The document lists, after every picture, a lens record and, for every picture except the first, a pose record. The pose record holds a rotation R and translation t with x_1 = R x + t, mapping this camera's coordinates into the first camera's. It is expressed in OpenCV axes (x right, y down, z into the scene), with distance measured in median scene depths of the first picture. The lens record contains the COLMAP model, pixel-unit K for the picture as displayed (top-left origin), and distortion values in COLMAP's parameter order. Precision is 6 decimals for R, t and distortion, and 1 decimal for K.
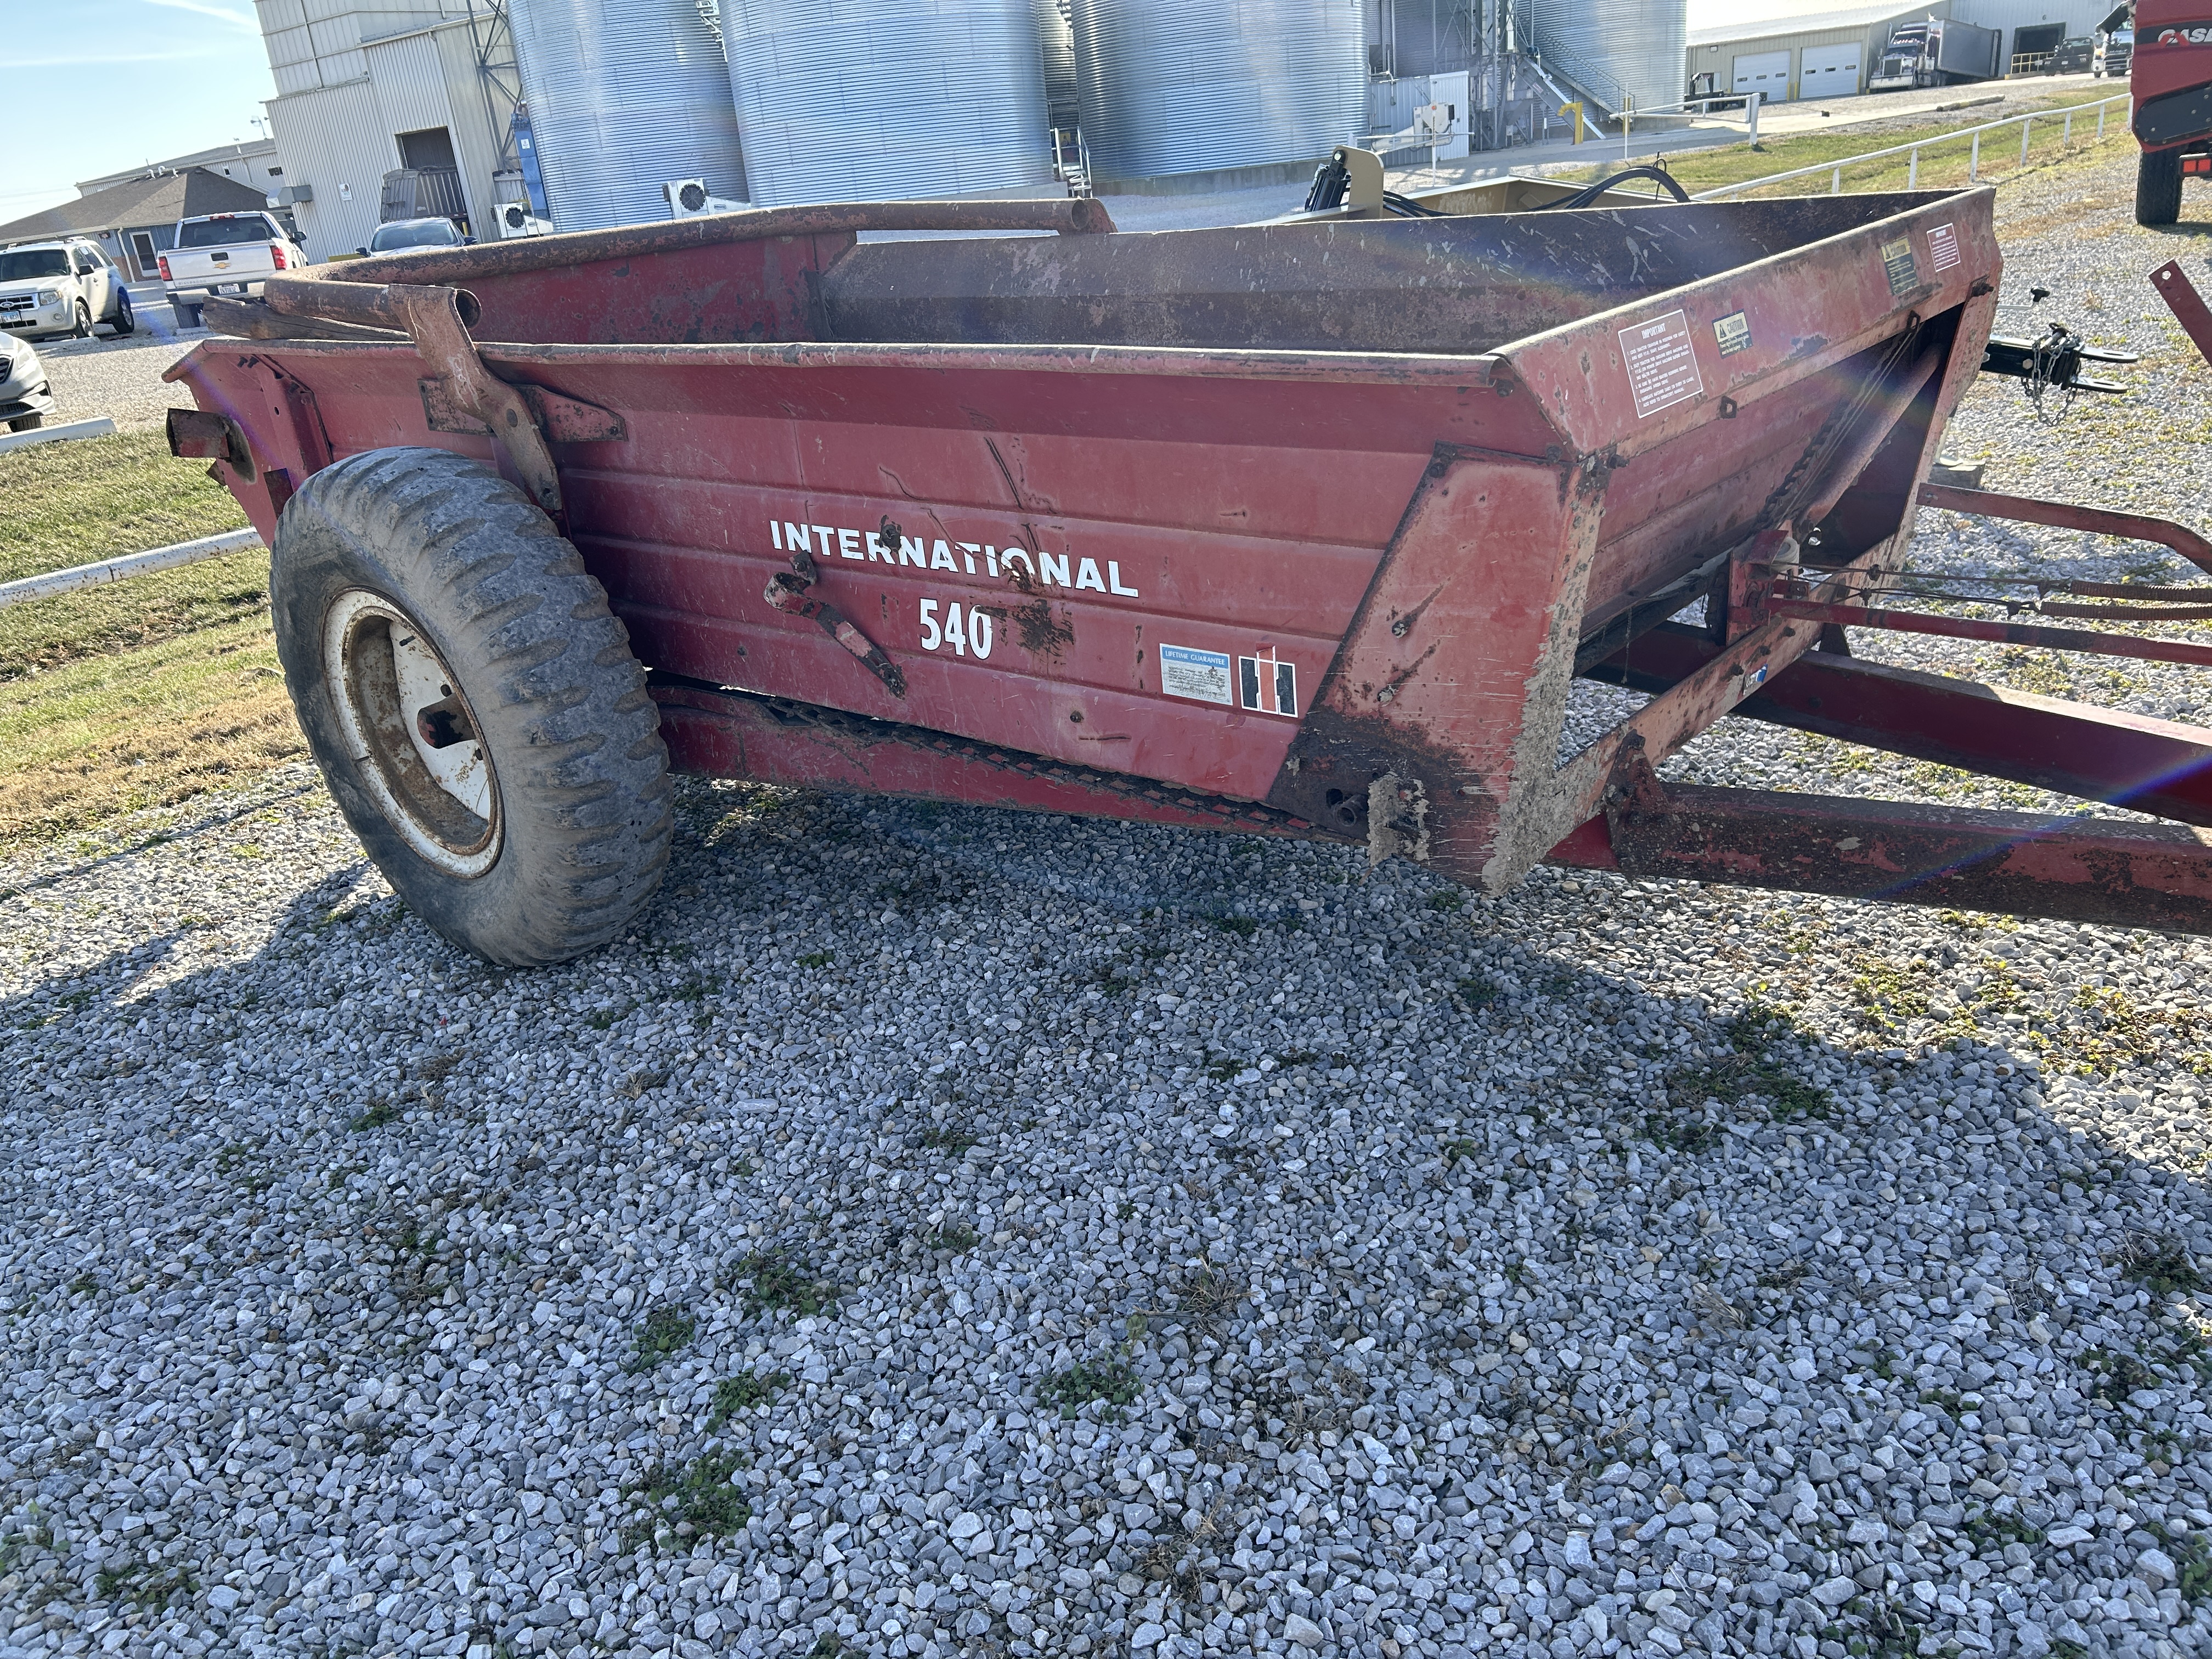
lens RADIAL K [[1684.5, 0, 1103.8], [0, 1684.5, 848.2], [0, 0, 1]] dist [0.023338, -0.026599]
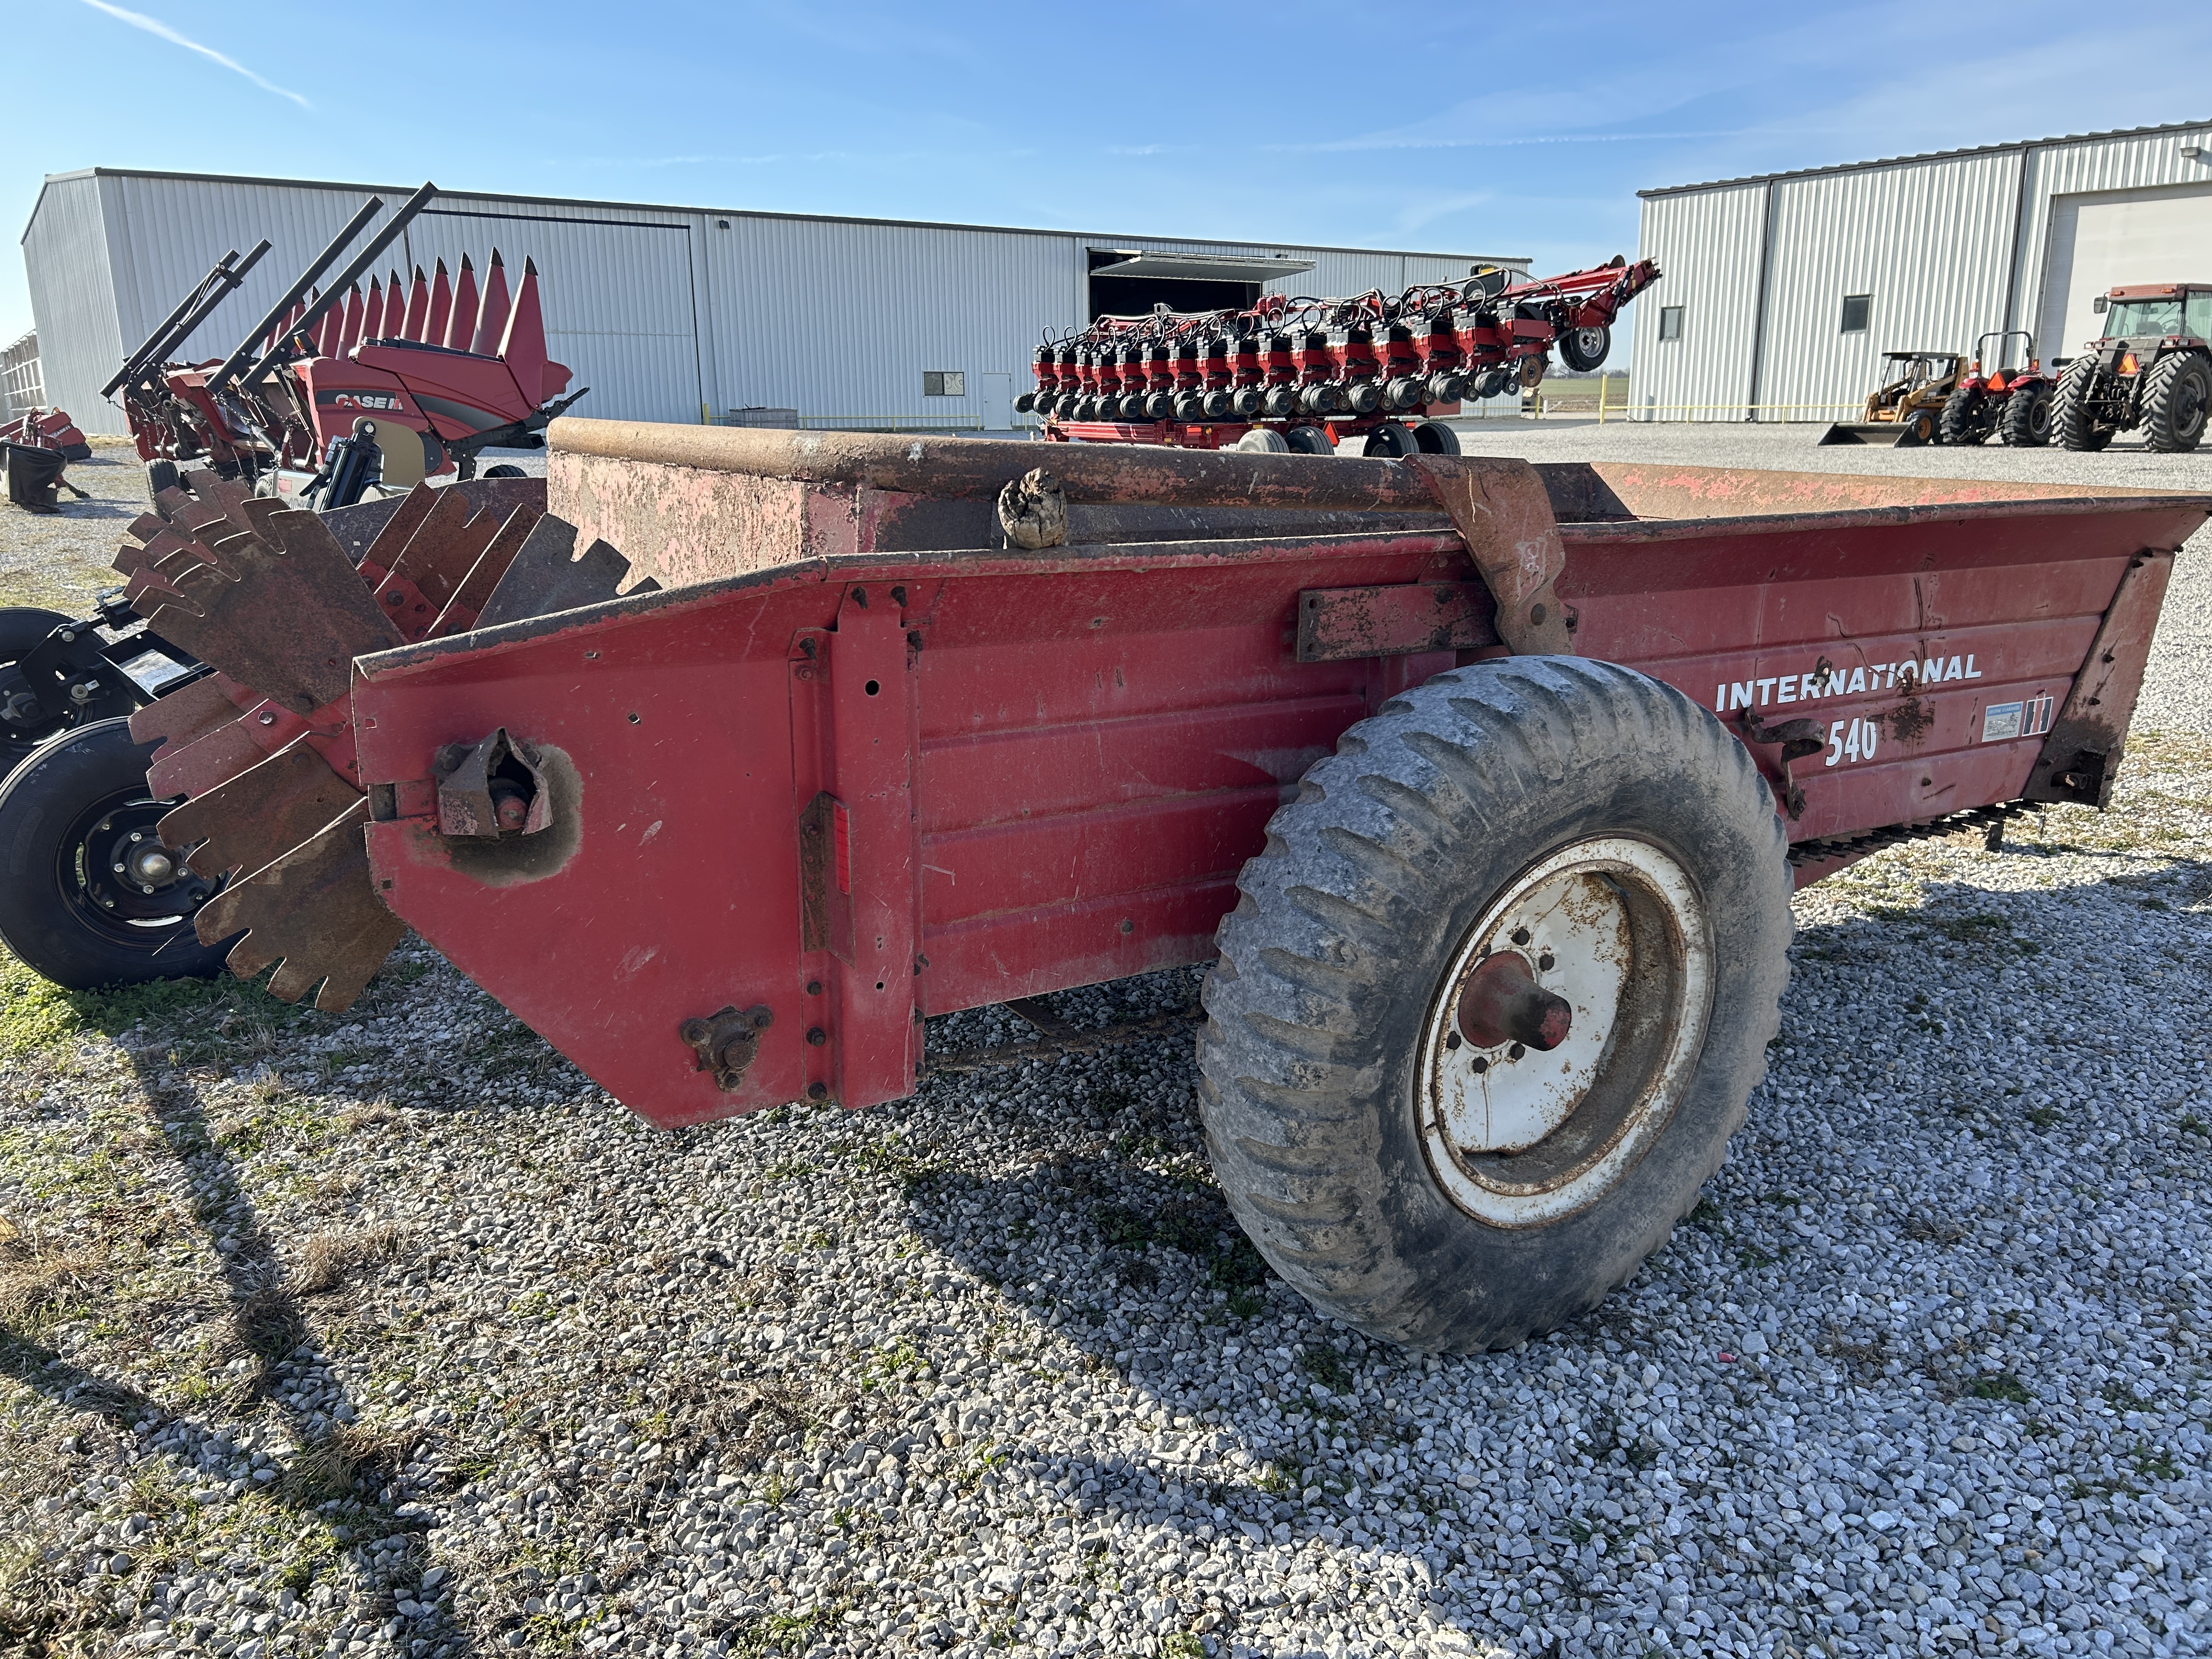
lens RADIAL K [[1684.5, 0, 1111.4], [0, 1684.5, 822.3], [0, 0, 1]] dist [0.023338, -0.026599]
pose [[0.290451, -0.141423, 0.946381, -1.360855], [0.345751, 0.937710, 0.034014, -0.292651], [-0.892241, 0.317333, 0.321256, 1.075781]]
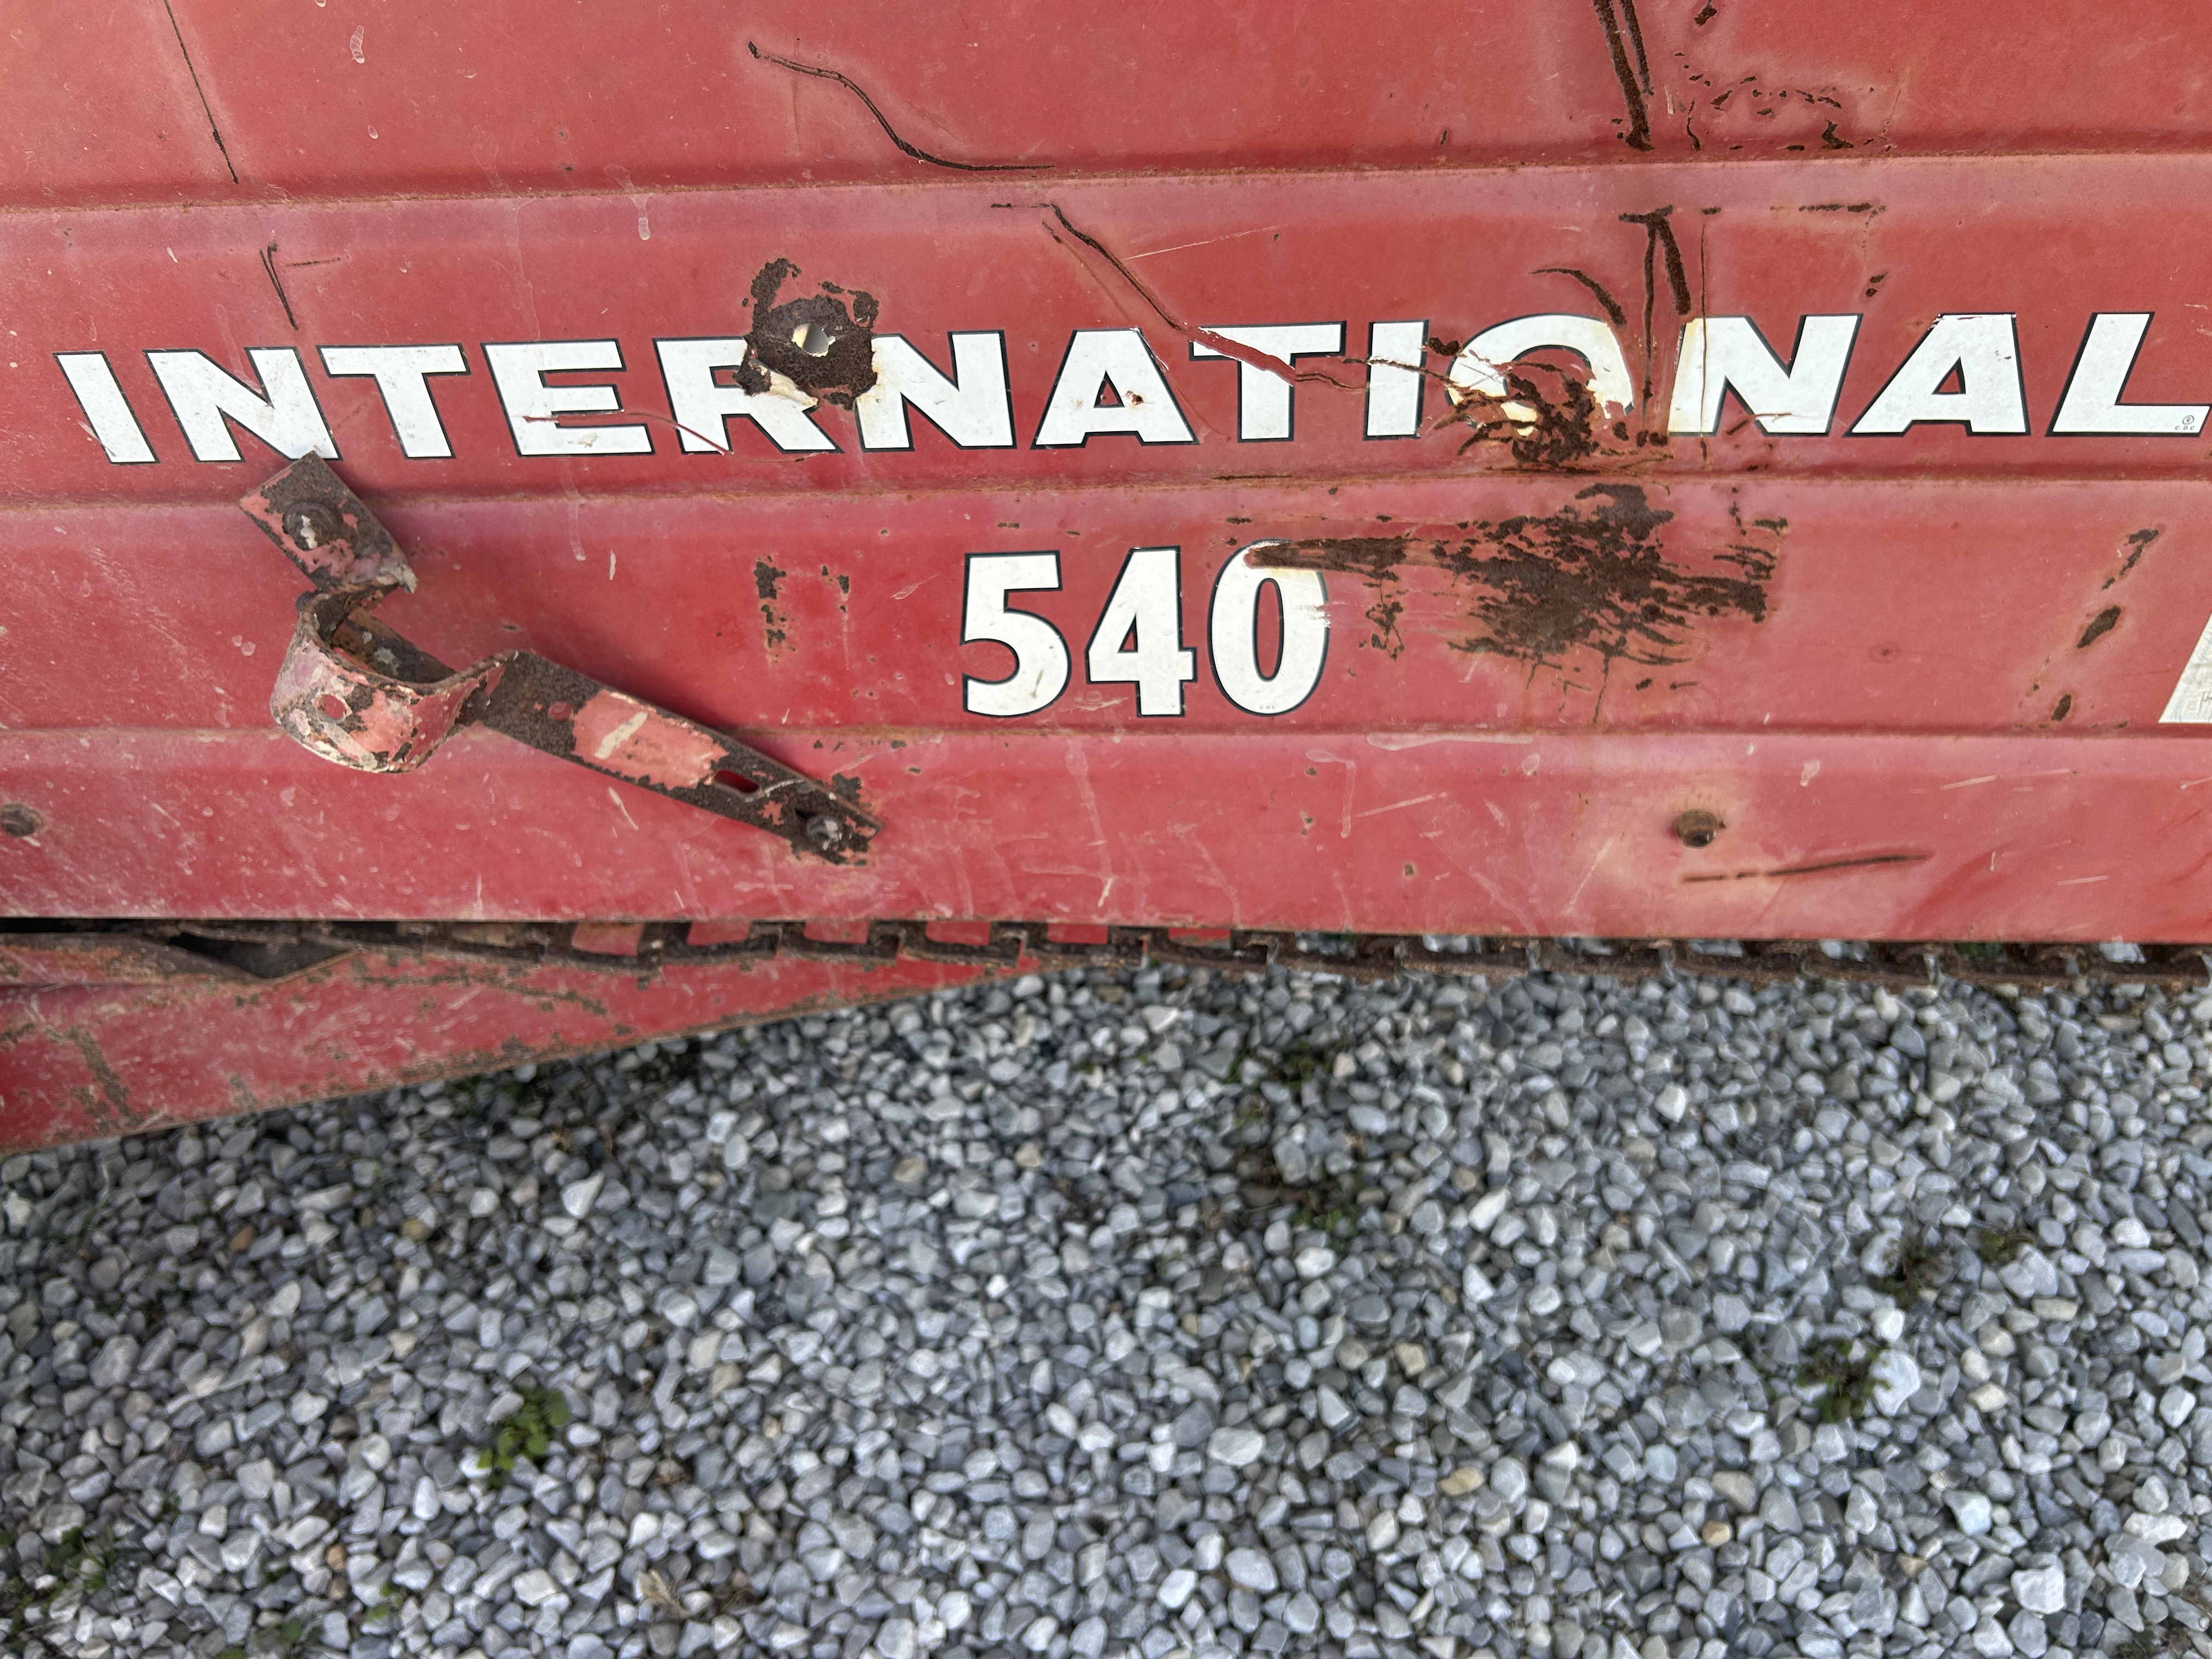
lens RADIAL K [[1684.5, 0, 1094.3], [0, 1684.5, 826.7], [0, 0, 1]] dist [0.023338, -0.026599]
pose [[0.802587, -0.380668, 0.459289, -0.224657], [0.223904, 0.905869, 0.359540, -0.196334], [-0.552921, -0.185725, 0.812271, 0.759457]]
